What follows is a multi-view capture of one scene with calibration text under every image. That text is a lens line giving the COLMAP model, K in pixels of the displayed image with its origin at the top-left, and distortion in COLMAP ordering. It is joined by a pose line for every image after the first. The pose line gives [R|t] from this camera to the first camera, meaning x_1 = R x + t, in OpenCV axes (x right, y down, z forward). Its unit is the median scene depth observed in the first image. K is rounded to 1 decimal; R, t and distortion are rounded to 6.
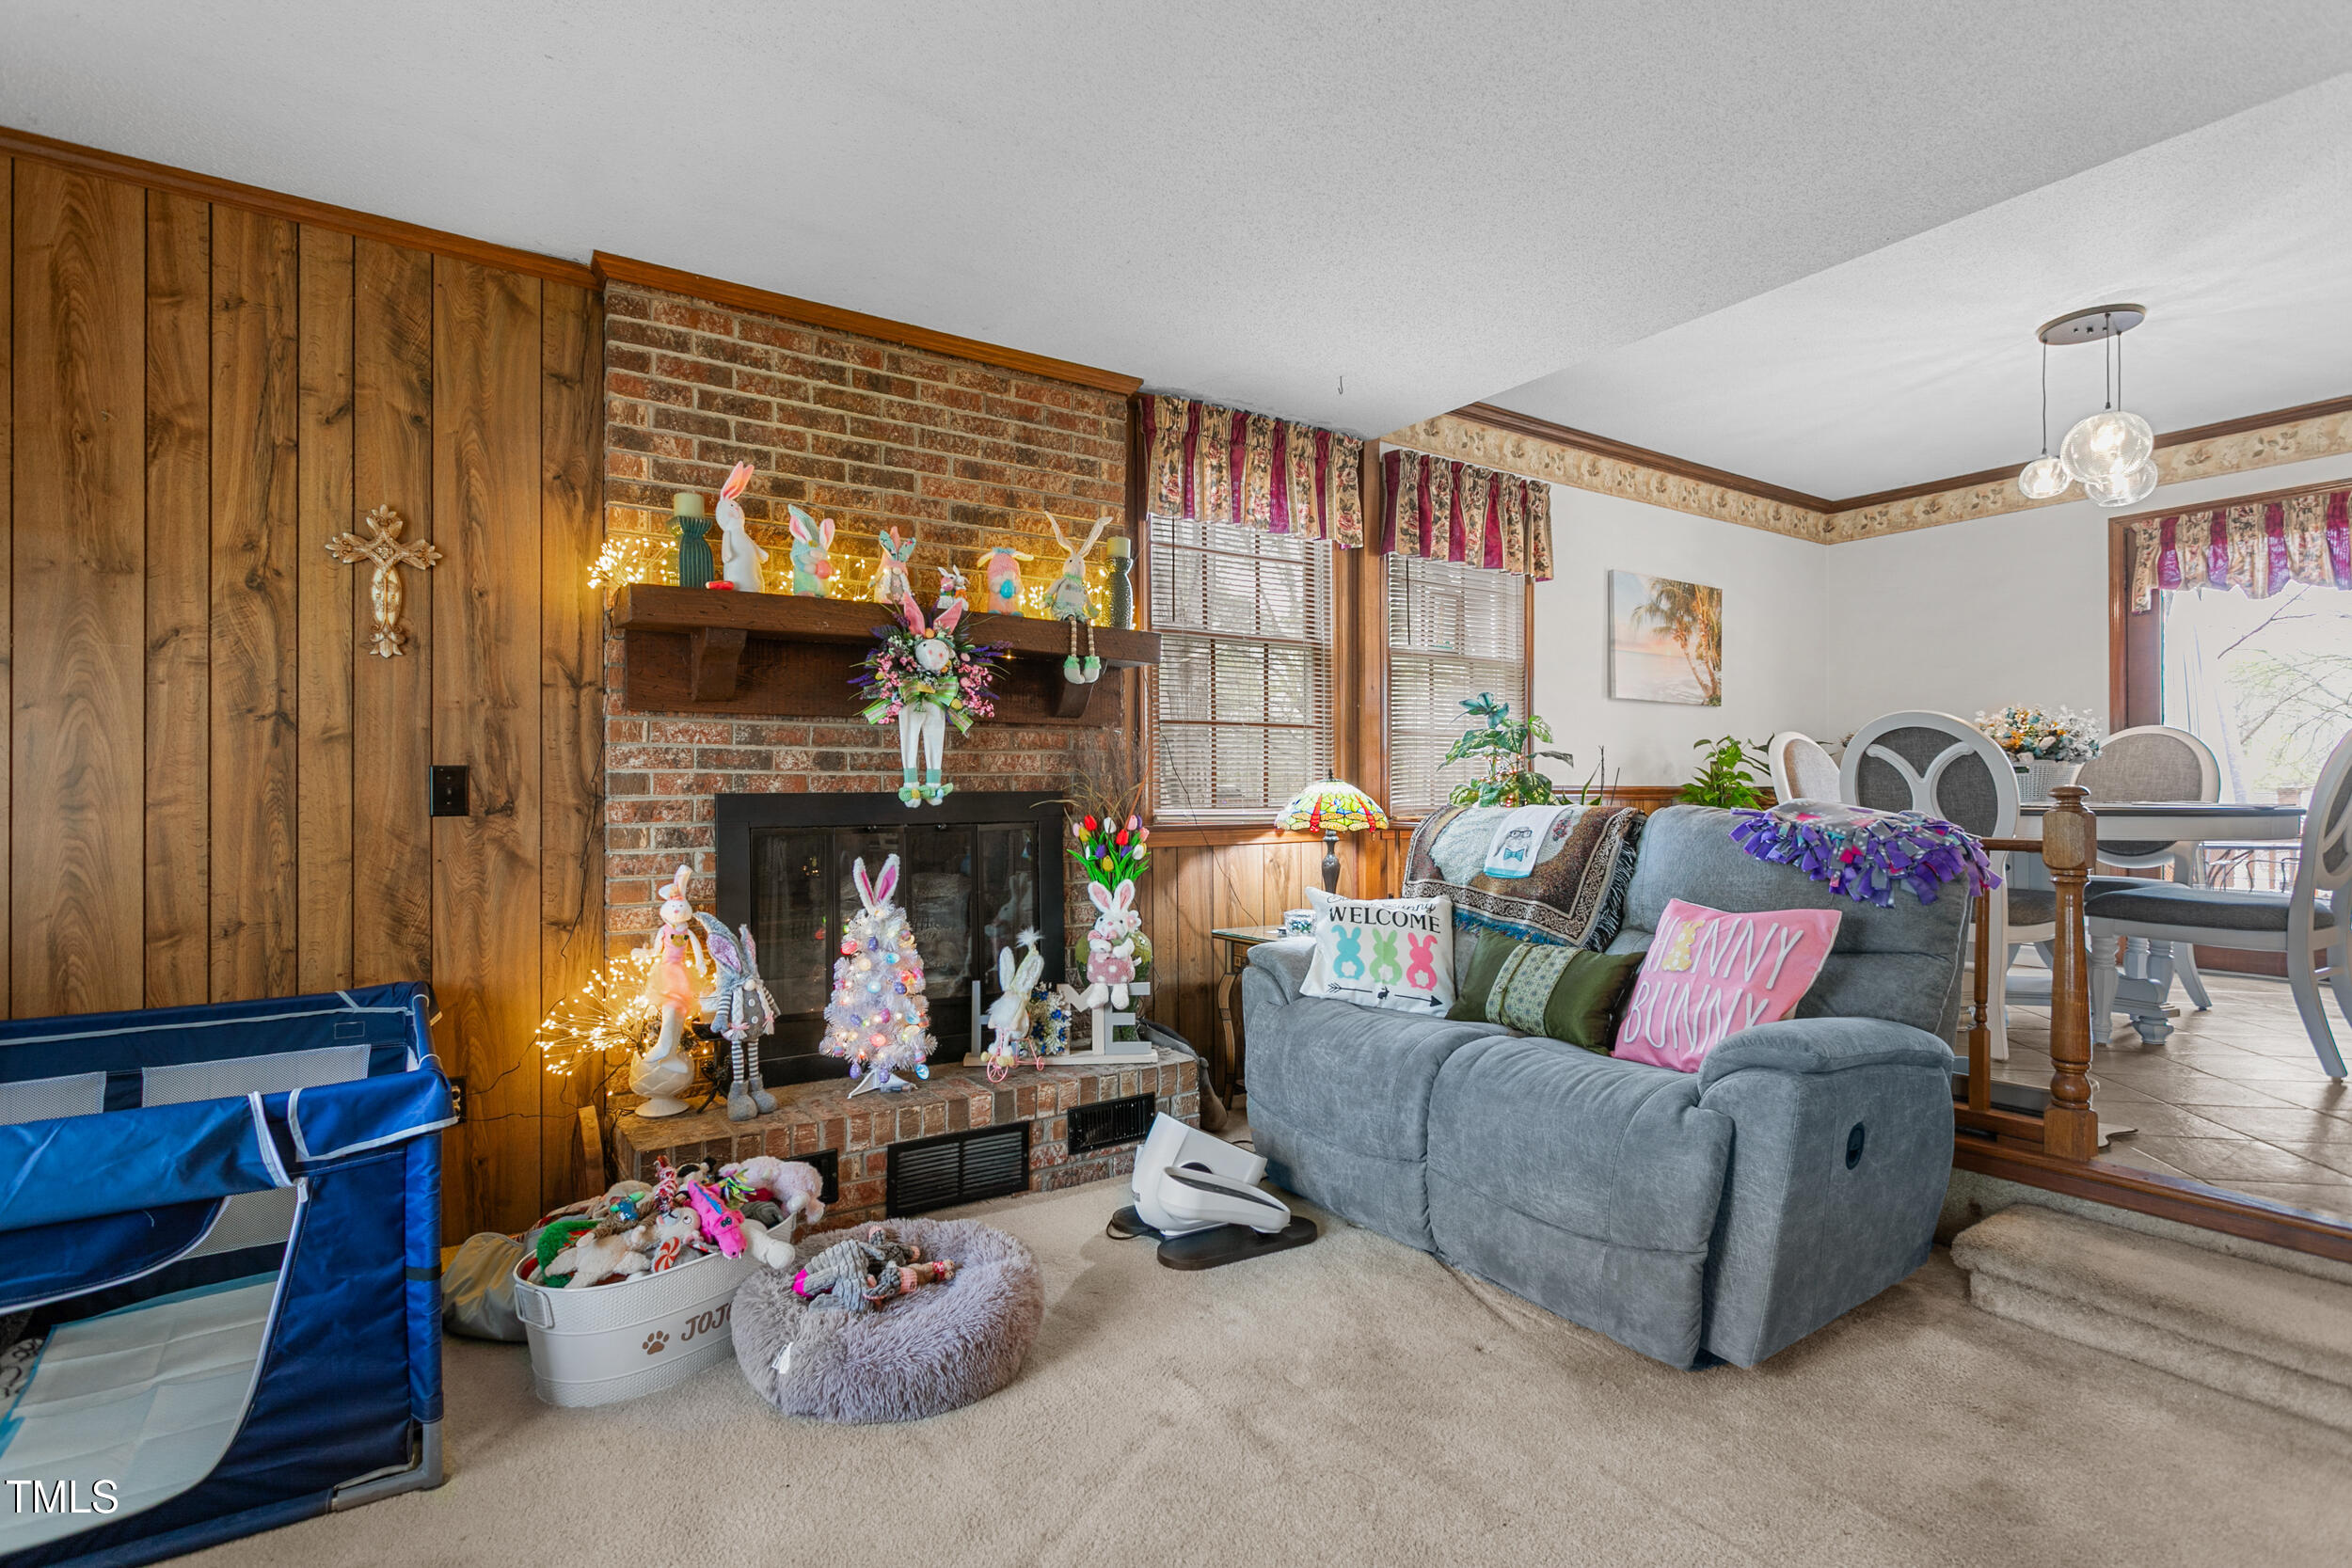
lens RADIAL K [[1141.0, 0, 1176.0], [0, 1141.0, 784.0], [0, 0, 1]] dist [0.001626, 0.000247]
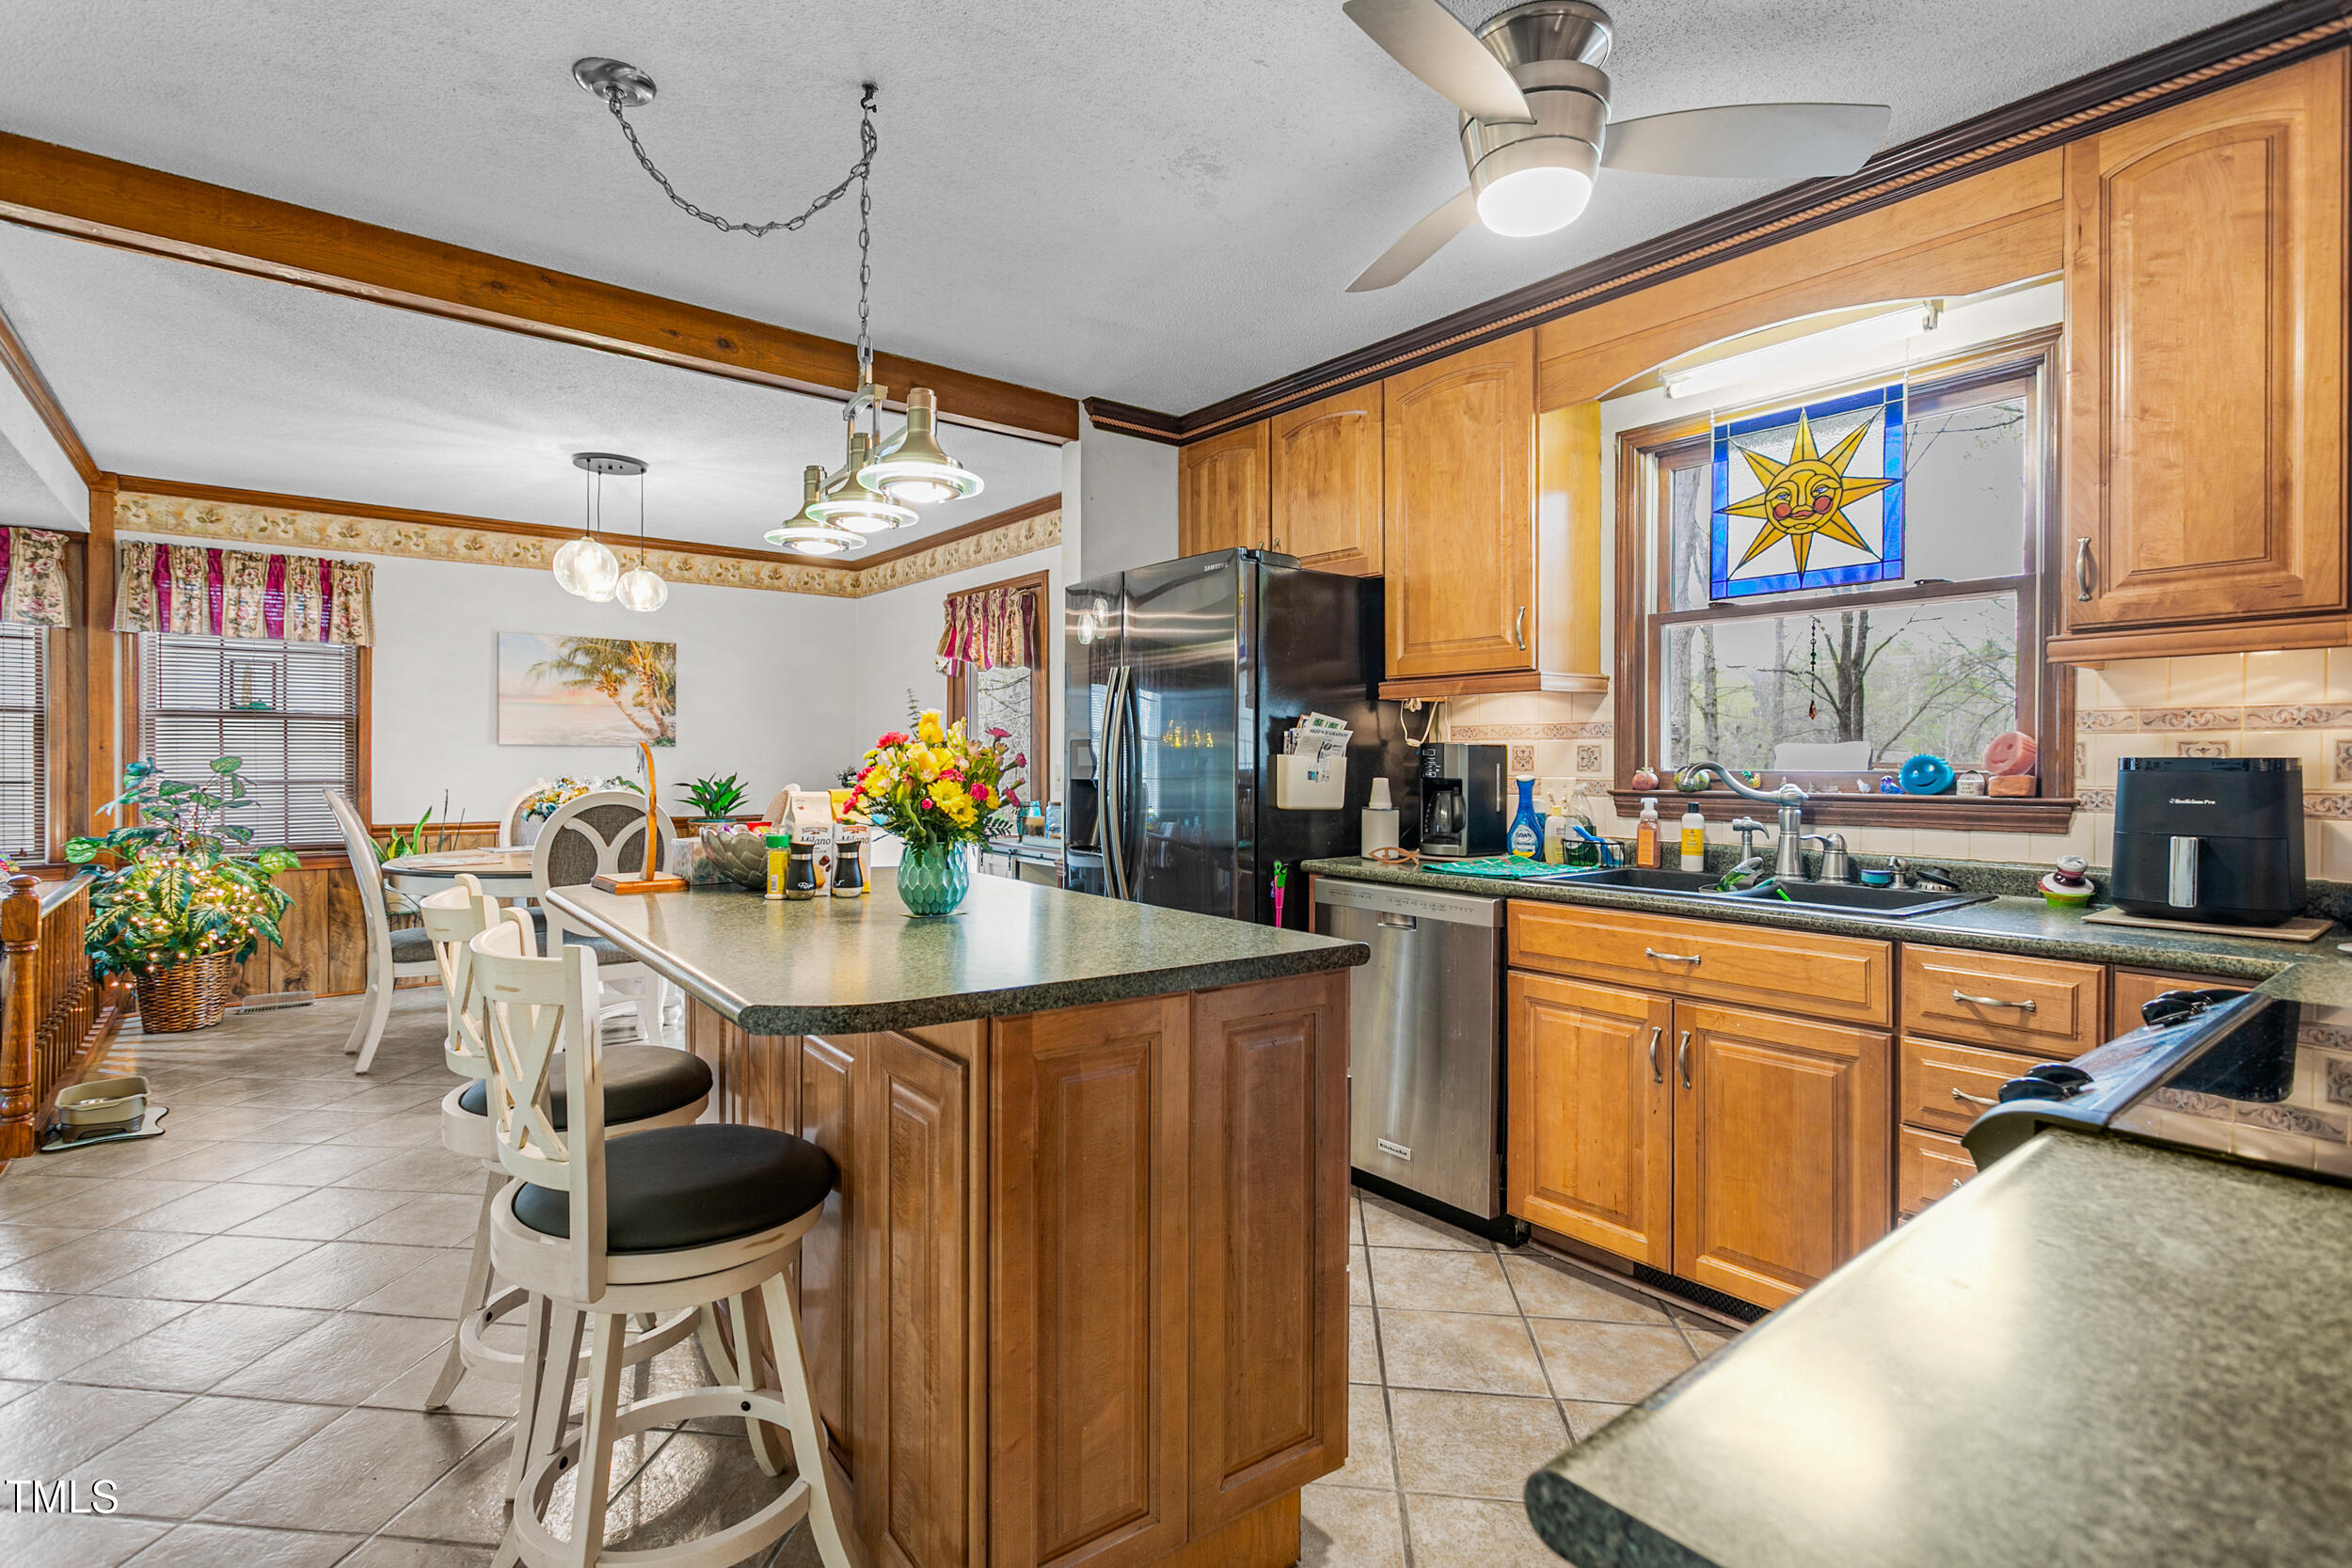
lens RADIAL K [[1141.0, 0, 1176.0], [0, 1141.0, 784.0], [0, 0, 1]] dist [0.001626, 0.000247]
pose [[0.996273, 0.003538, 0.086189, 0.906169], [-0.006059, 0.999561, 0.029006, -0.068727], [-0.086048, -0.029420, 0.995856, -0.189228]]
